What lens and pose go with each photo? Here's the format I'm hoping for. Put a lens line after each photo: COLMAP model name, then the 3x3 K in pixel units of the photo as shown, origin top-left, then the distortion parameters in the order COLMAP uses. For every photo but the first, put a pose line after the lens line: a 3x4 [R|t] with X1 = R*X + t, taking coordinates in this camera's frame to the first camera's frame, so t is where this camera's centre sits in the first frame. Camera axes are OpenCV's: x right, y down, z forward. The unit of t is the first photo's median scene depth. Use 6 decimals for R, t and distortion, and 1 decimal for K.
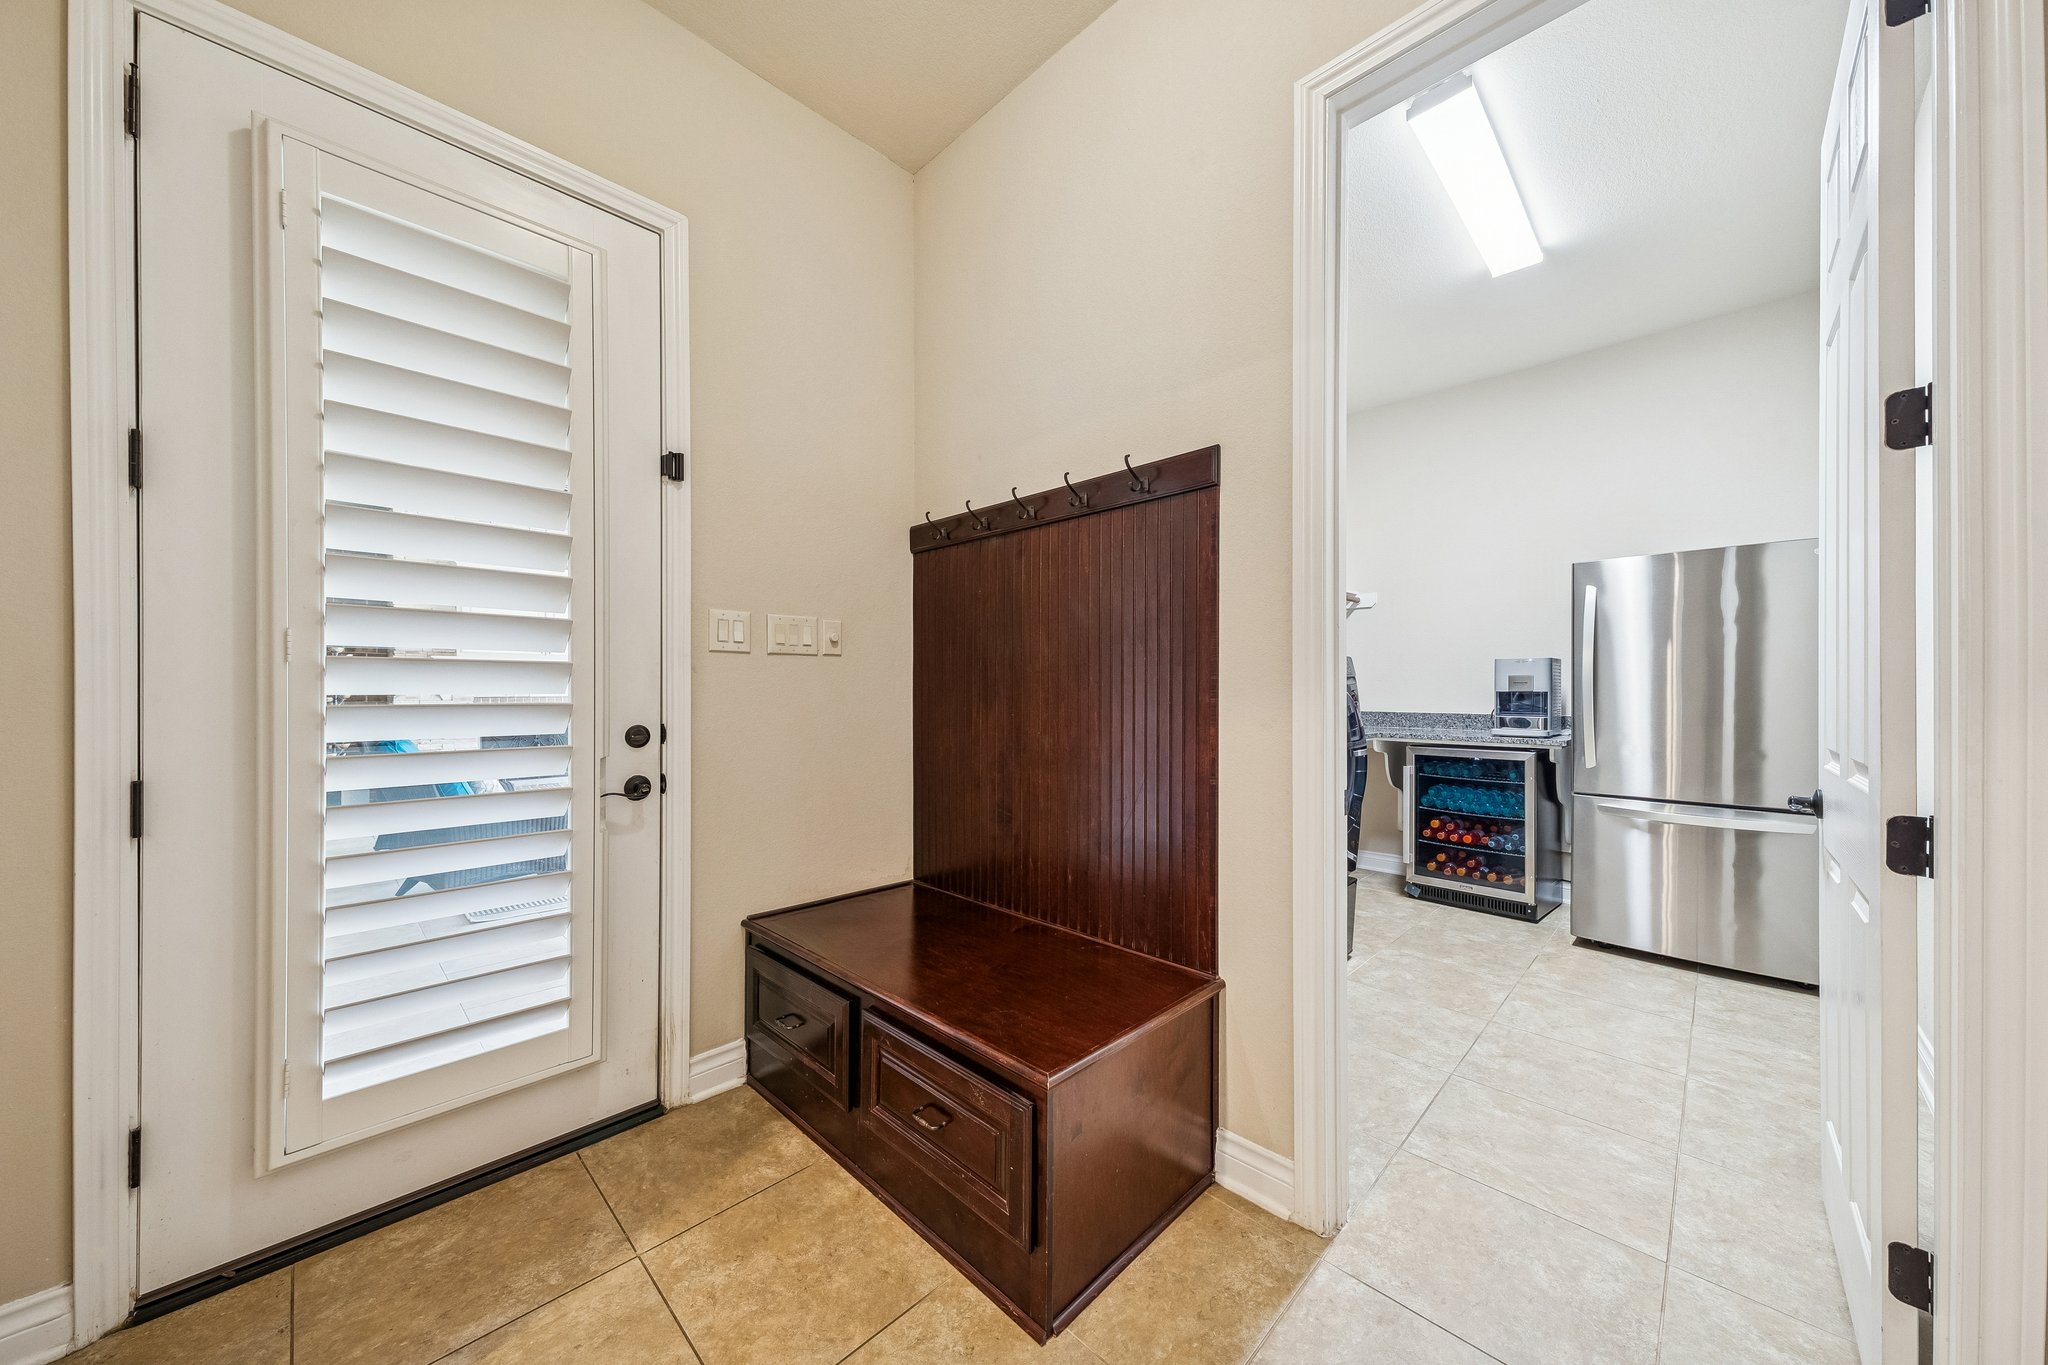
lens RADIAL K [[711.0, 0, 1002.3], [0, 711.0, 694.7], [0, 0, 1]] dist [-0.000051, -0.000016]
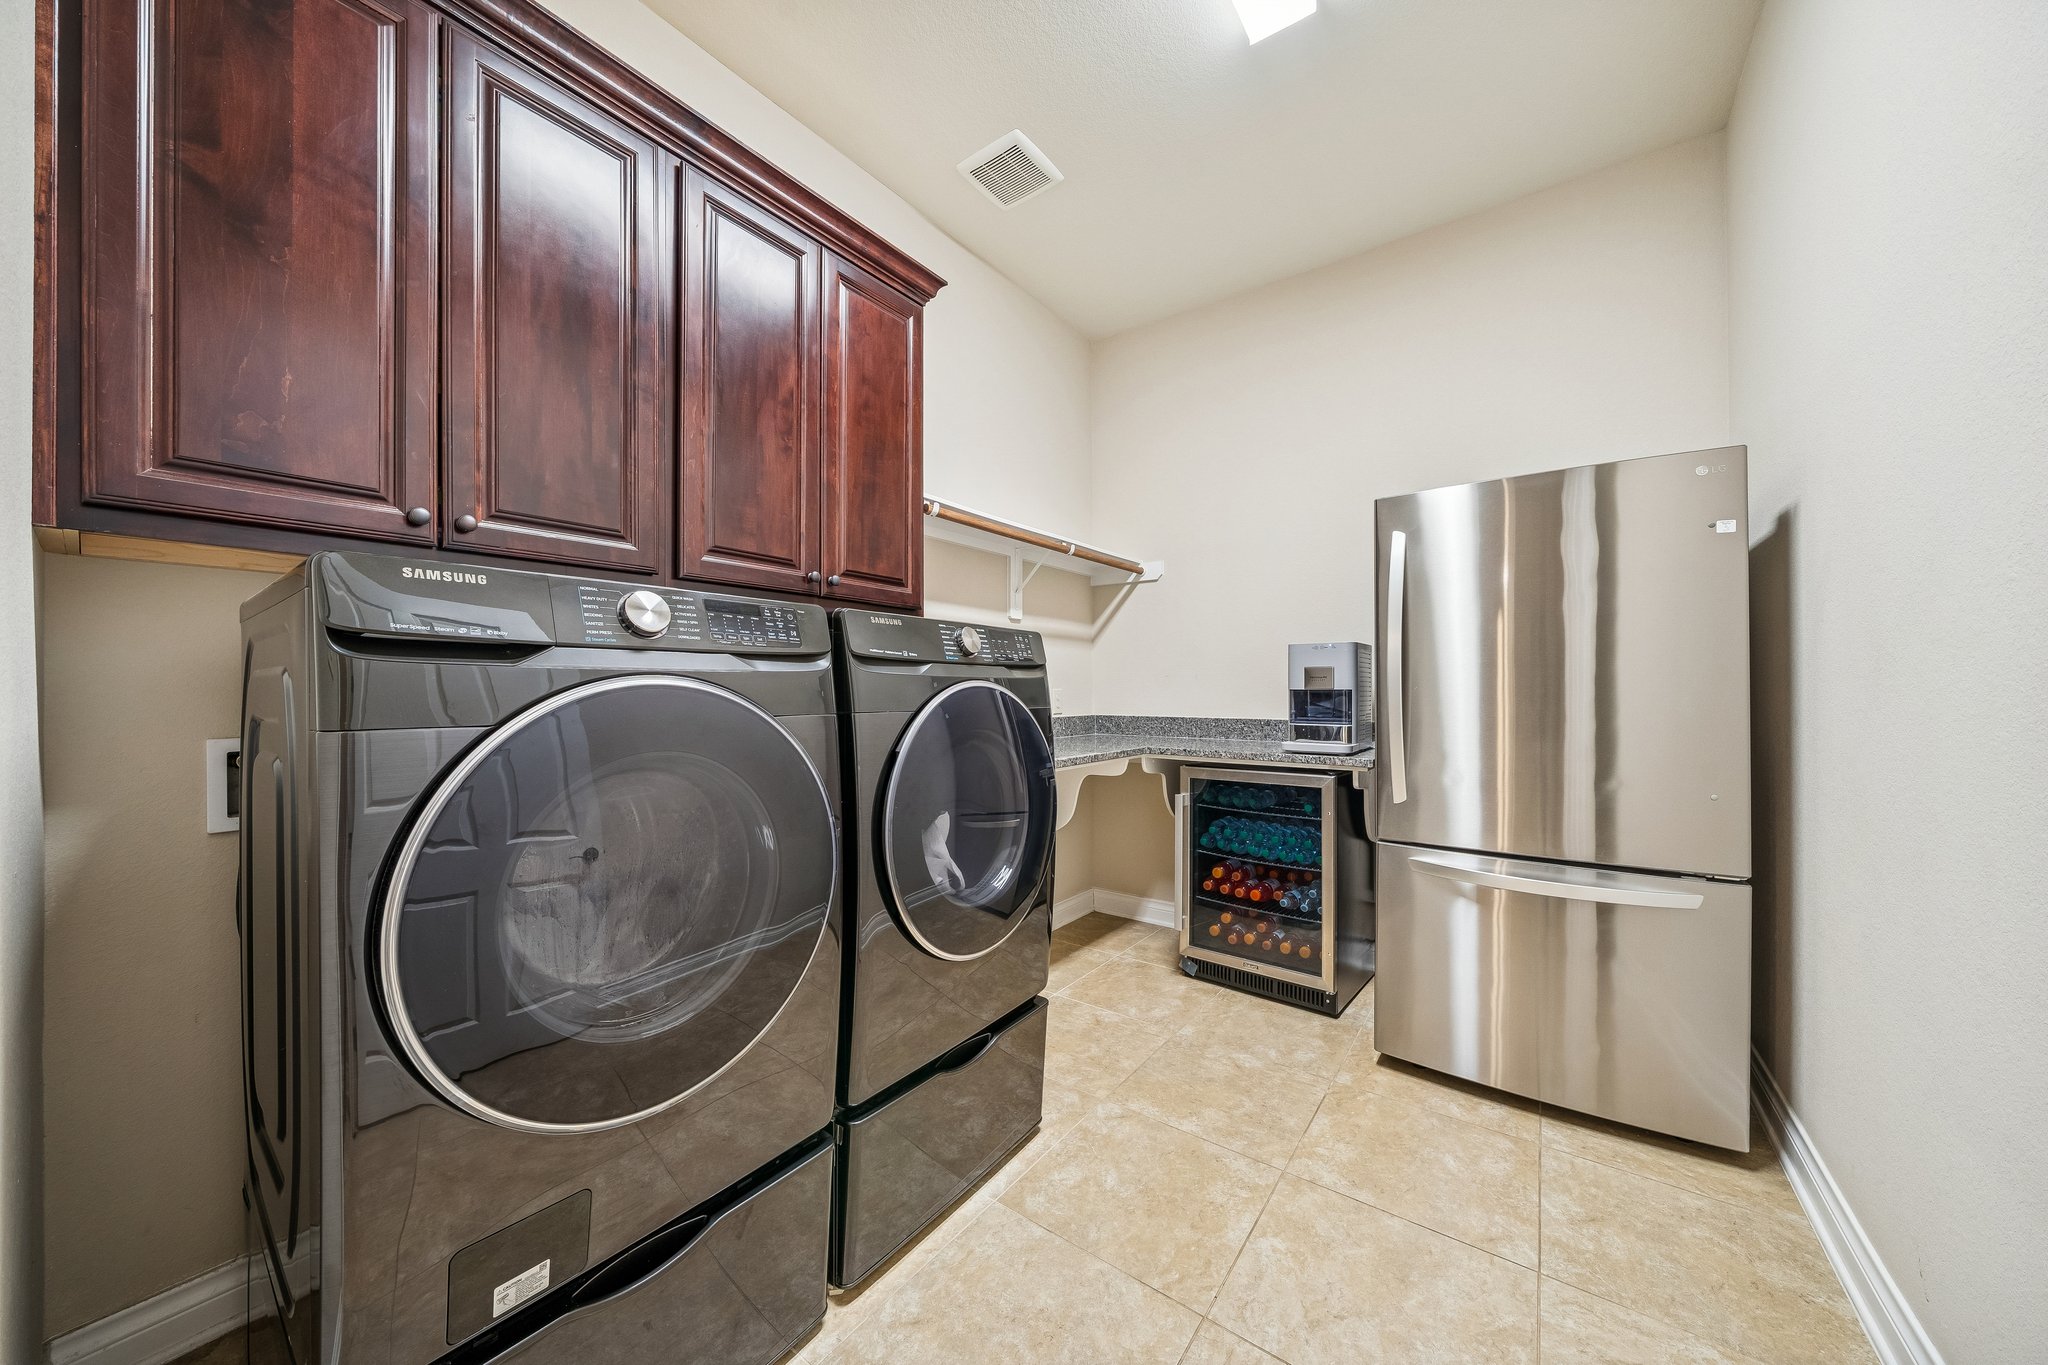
lens RADIAL K [[691.9, 0, 1025.7], [0, 691.9, 690.9], [0, 0, 1]] dist [-0.017215, 0.000017]
pose [[0.988071, -0.003583, 0.153958, 0.336600], [0.004459, 0.999976, -0.005341, -0.000526], [-0.153935, 0.005964, 0.988063, 0.365841]]
